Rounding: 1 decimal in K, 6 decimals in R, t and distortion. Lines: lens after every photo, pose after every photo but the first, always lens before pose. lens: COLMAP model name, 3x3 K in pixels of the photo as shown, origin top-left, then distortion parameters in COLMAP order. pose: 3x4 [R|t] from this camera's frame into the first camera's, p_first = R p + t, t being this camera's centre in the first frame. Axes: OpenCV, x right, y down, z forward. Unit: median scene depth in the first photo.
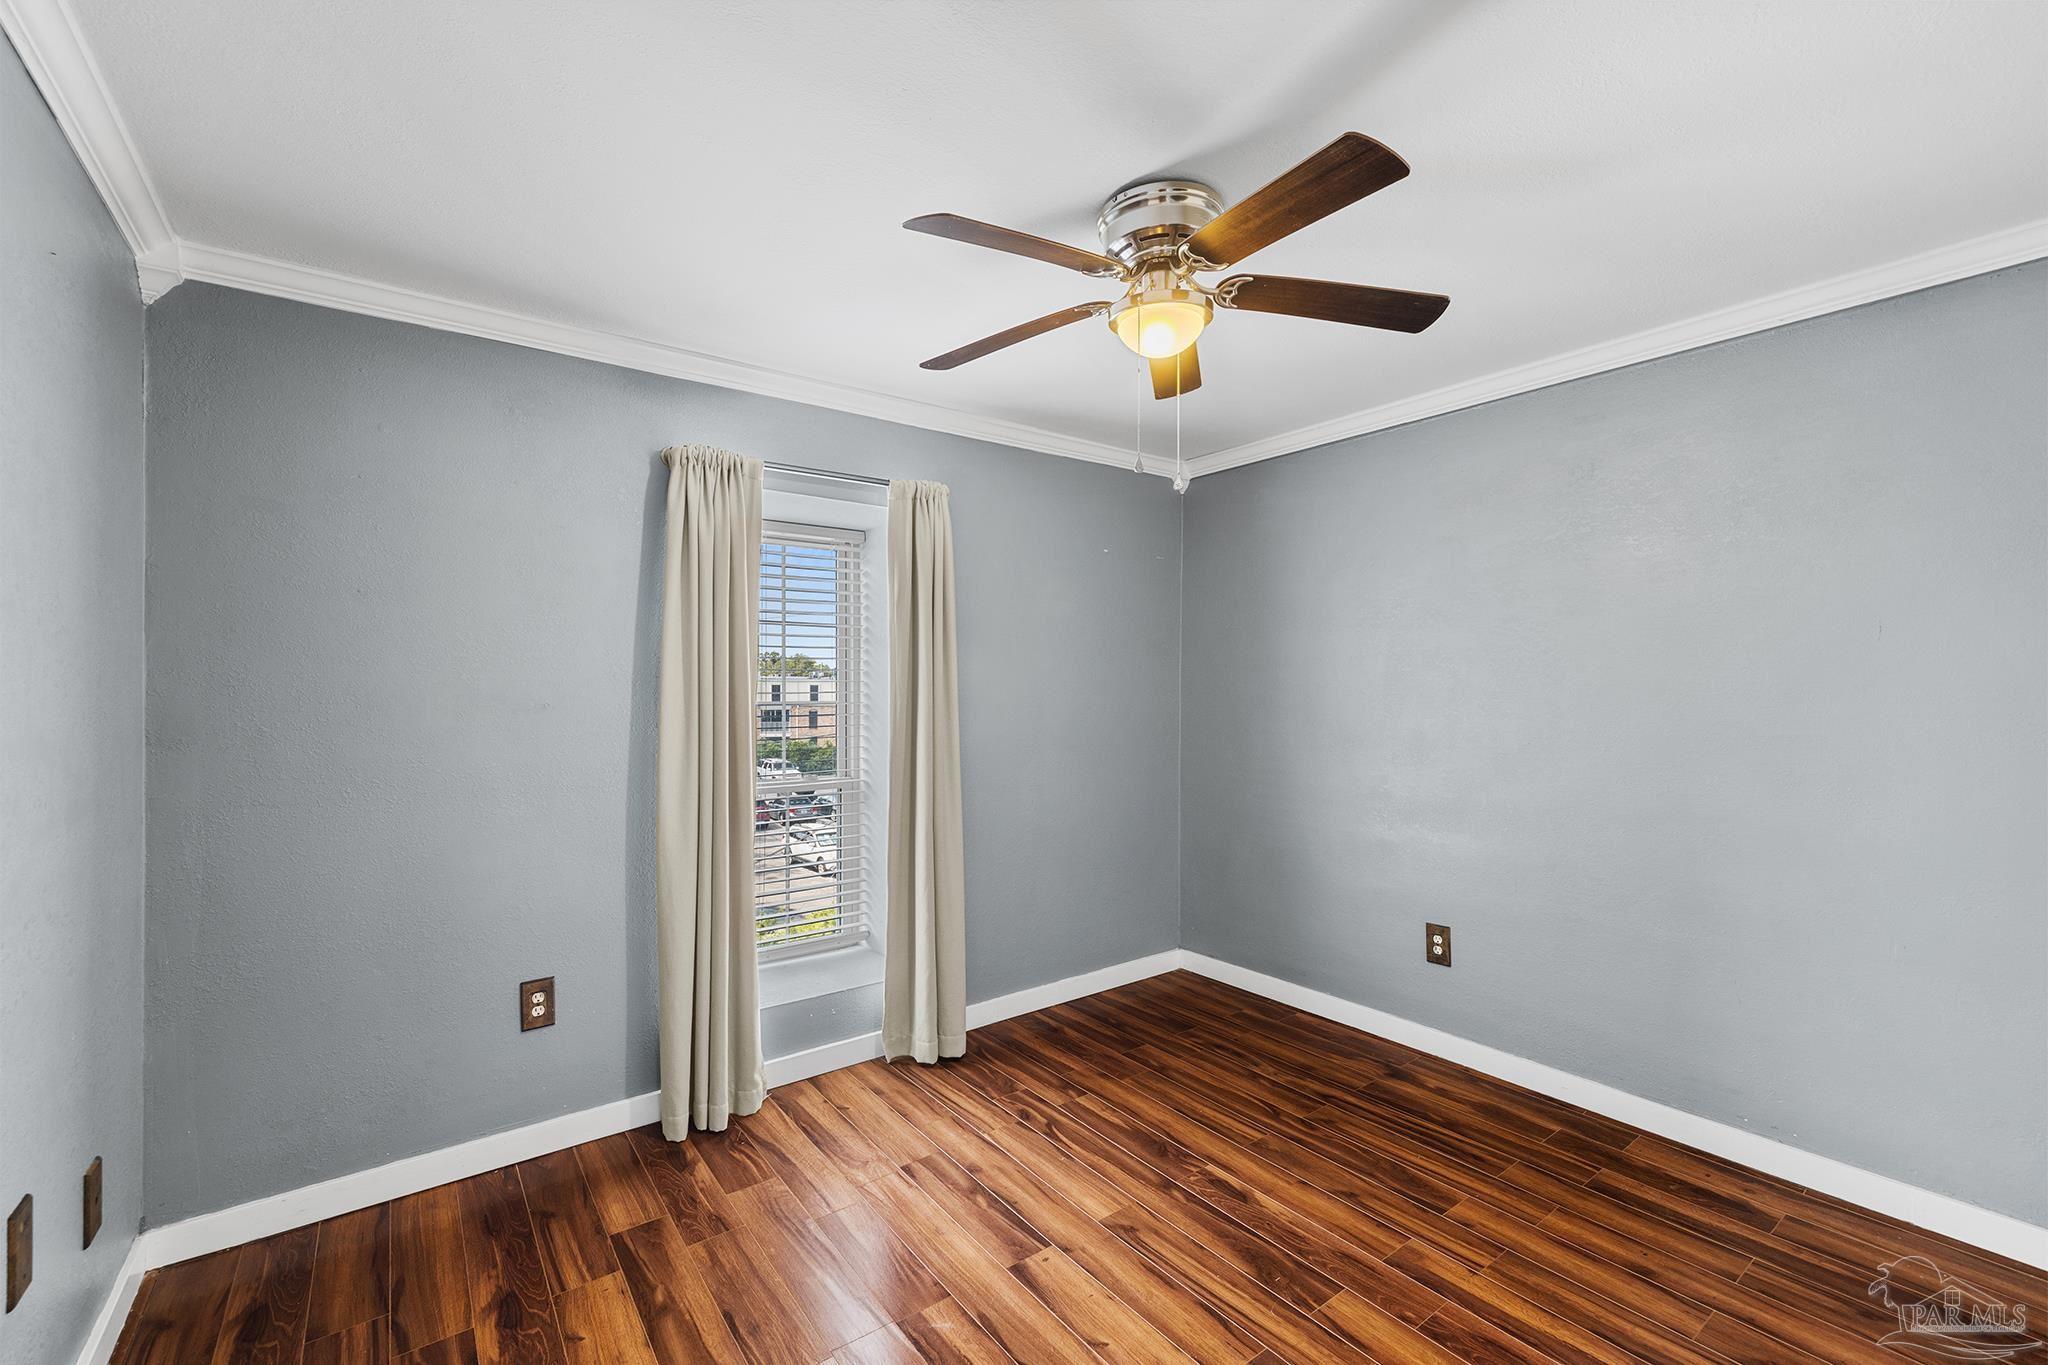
lens RADIAL K [[859.8, 0, 1025.1], [0, 859.8, 686.5], [0, 0, 1]] dist [0.000321, -0.000181]
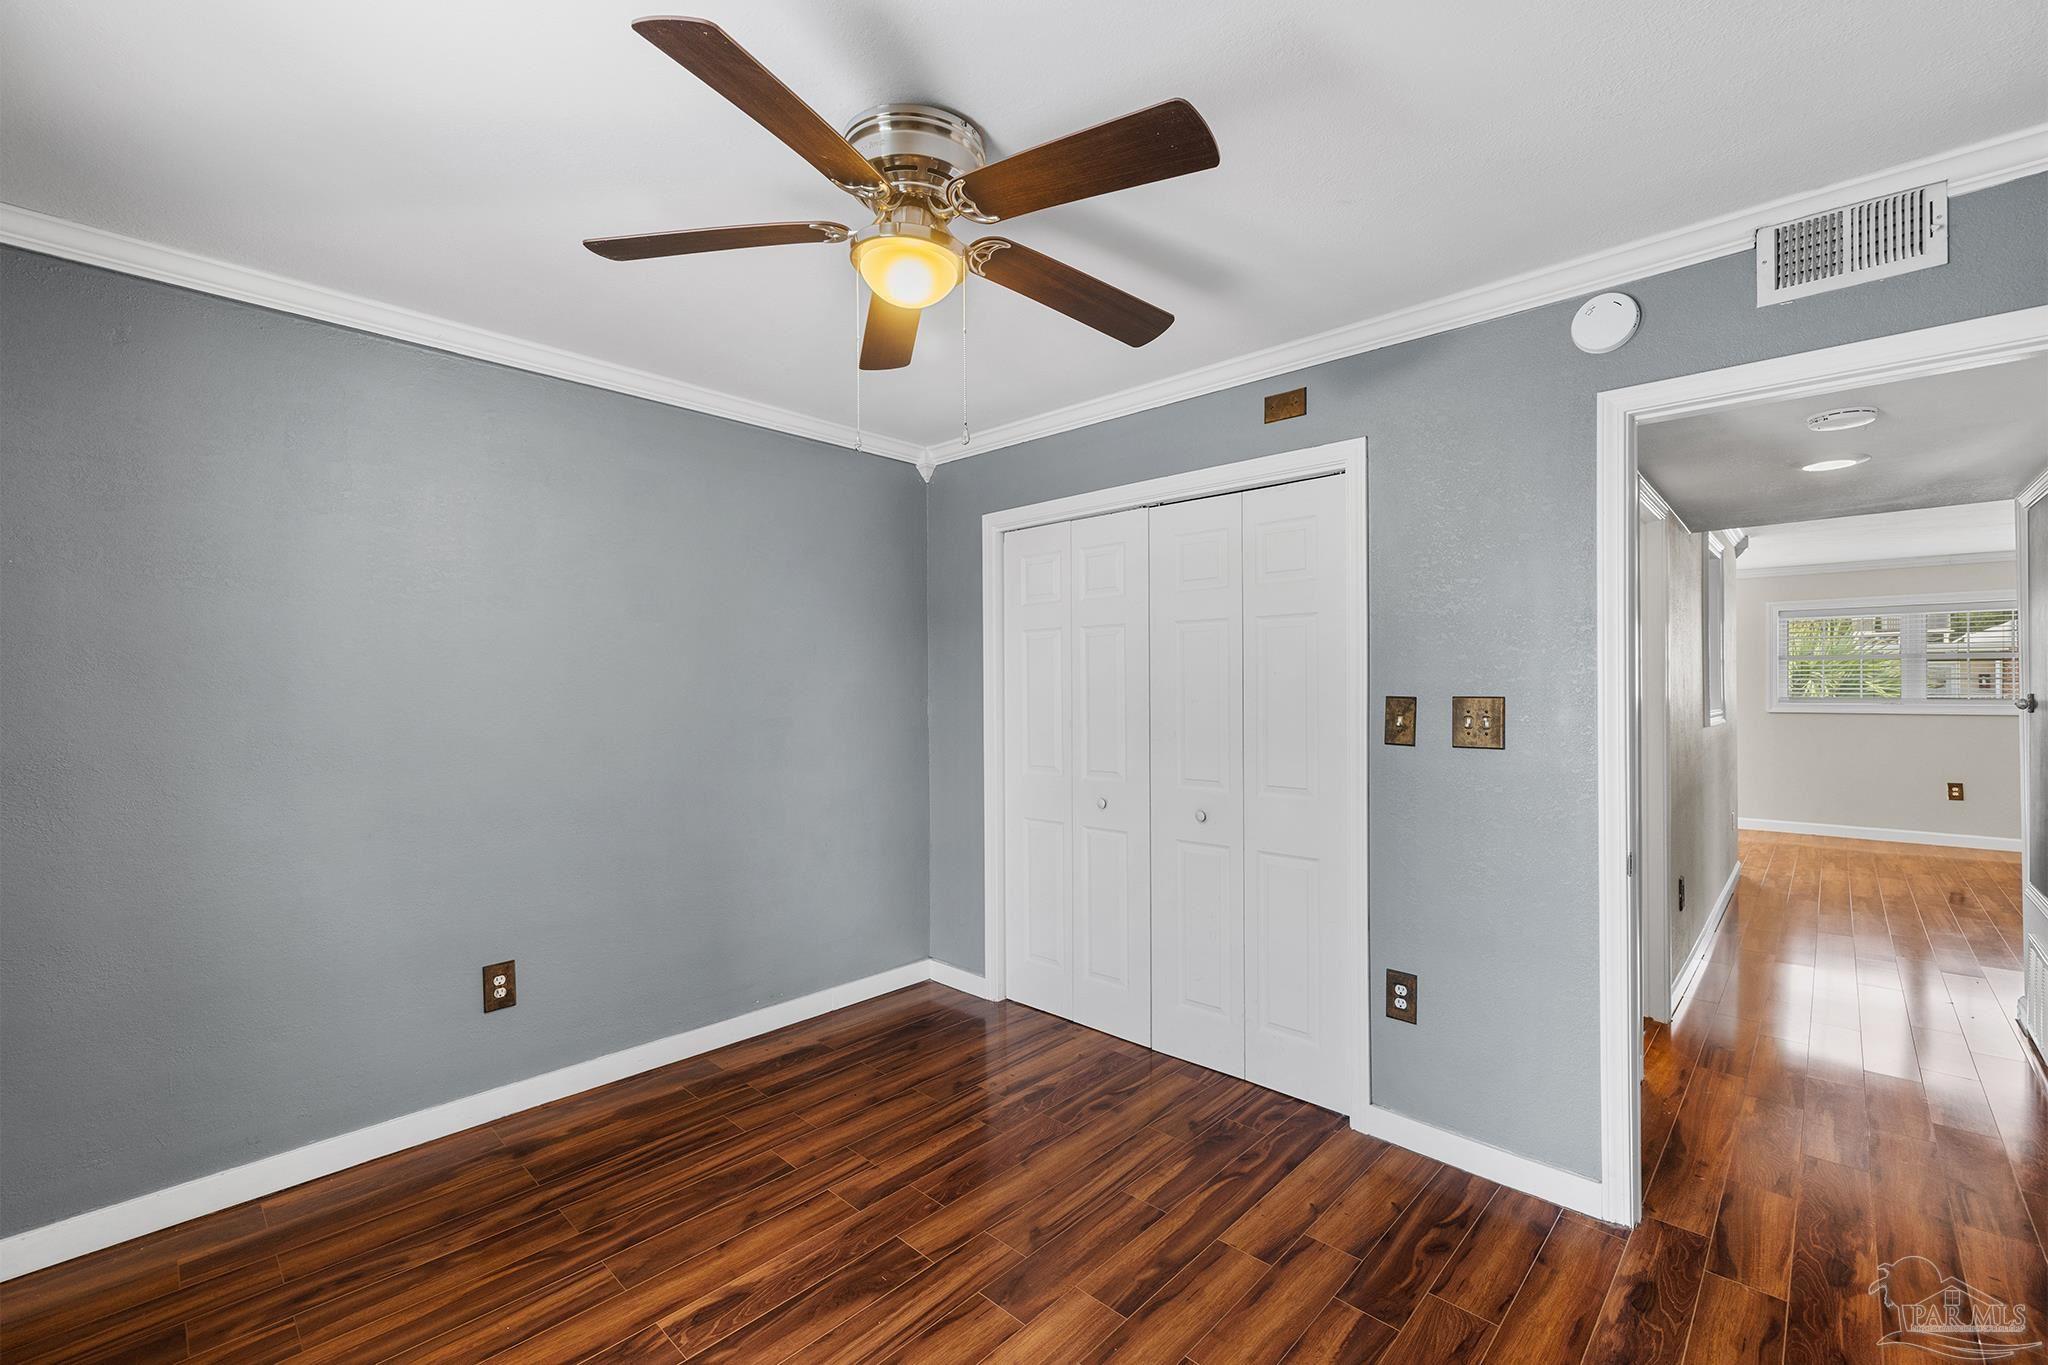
lens RADIAL K [[859.8, 0, 1025.1], [0, 859.8, 680.0], [0, 0, 1]] dist [0.000321, -0.000181]
pose [[-0.169476, 0.005424, 0.985519, -0.598528], [0.000691, 0.999985, -0.005385, 0.002200], [-0.985534, -0.000232, -0.169477, 0.840526]]
